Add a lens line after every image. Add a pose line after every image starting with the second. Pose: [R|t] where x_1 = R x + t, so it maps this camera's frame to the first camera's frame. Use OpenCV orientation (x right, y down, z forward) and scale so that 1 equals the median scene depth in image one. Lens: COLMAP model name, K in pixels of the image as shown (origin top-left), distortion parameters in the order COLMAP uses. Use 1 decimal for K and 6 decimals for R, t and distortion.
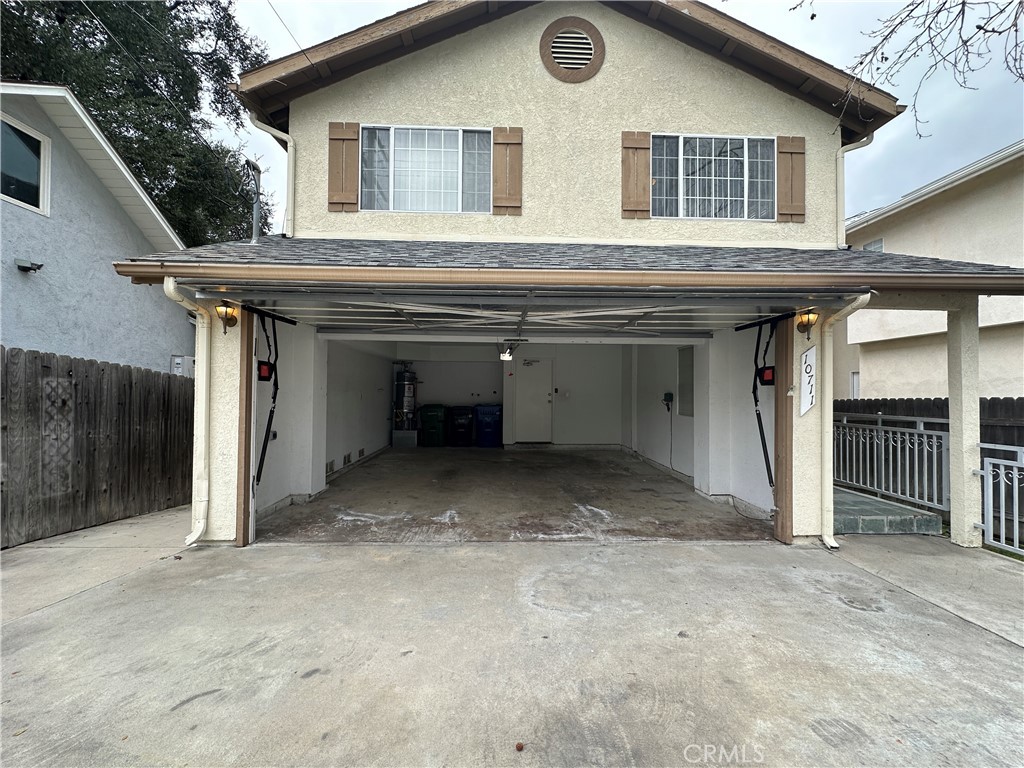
lens RADIAL K [[408.3, 0, 511.2], [0, 408.3, 386.5], [0, 0, 1]] dist [-0.003701, 0.000811]
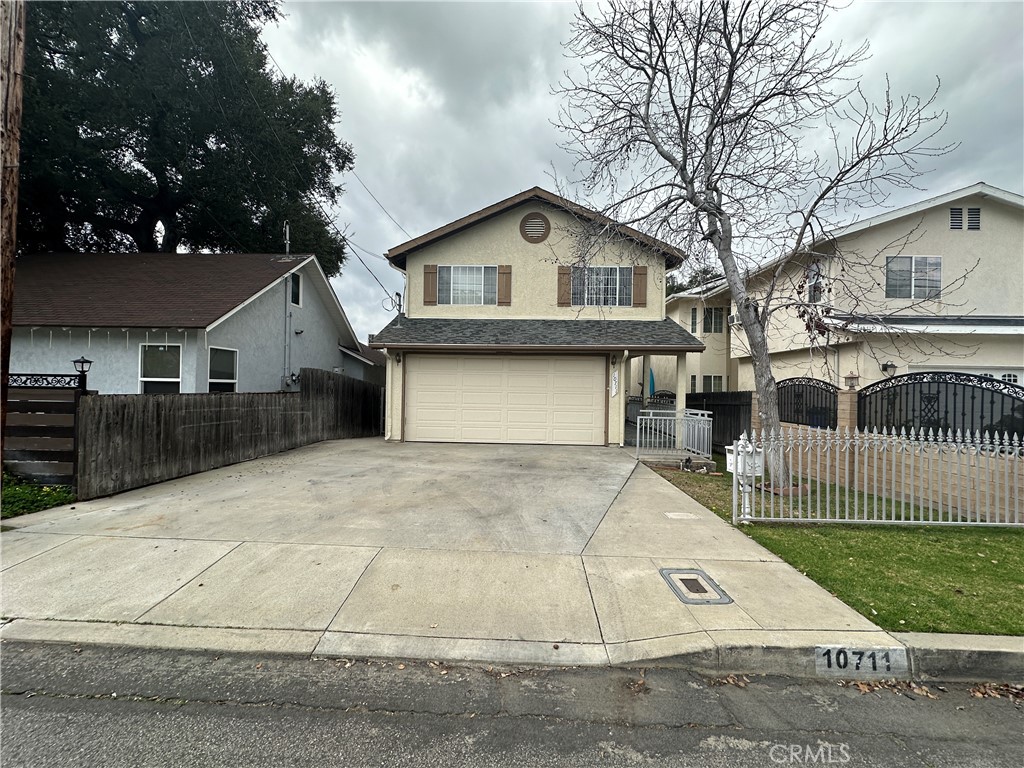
lens RADIAL K [[408.3, 0, 511.2], [0, 408.3, 386.5], [0, 0, 1]] dist [-0.003701, 0.000811]
pose [[0.997921, 0.006916, -0.064079, 0.170712], [-0.006267, 0.999927, 0.010328, -0.012508], [0.064145, -0.009905, 0.997891, -1.172077]]
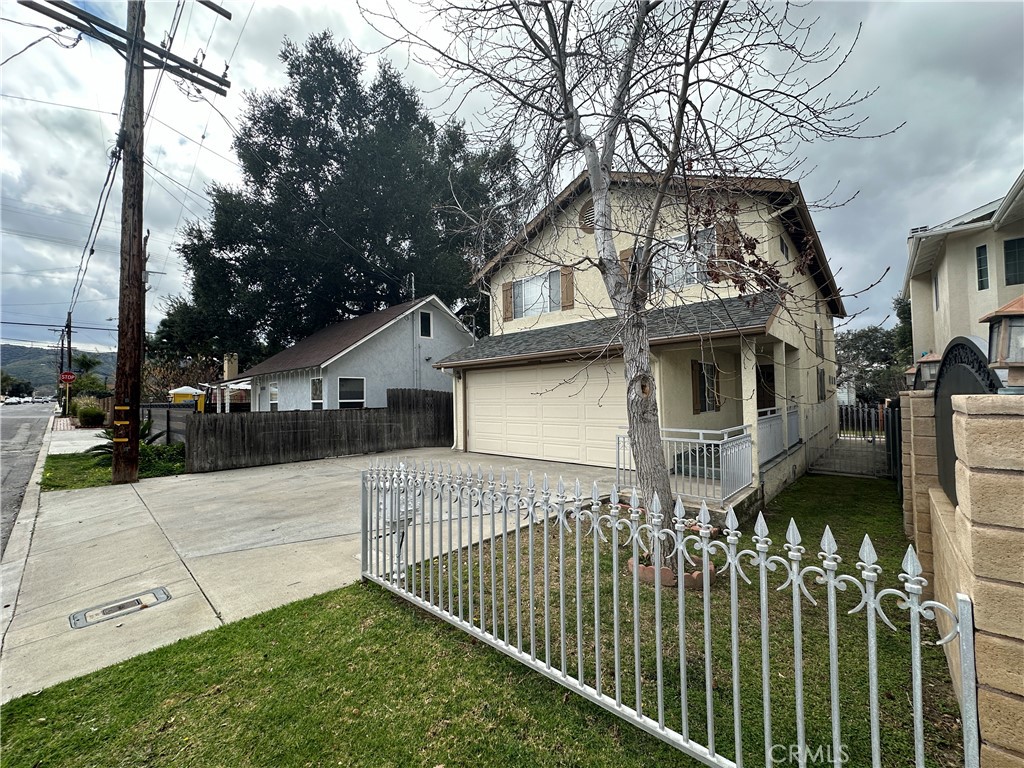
lens RADIAL K [[408.3, 0, 511.2], [0, 408.3, 386.5], [0, 0, 1]] dist [-0.003701, 0.000811]
pose [[0.716818, -0.040451, -0.696086, 1.165163], [0.033160, 0.999164, -0.023915, -0.005858], [0.696471, -0.005940, 0.717560, -0.629929]]
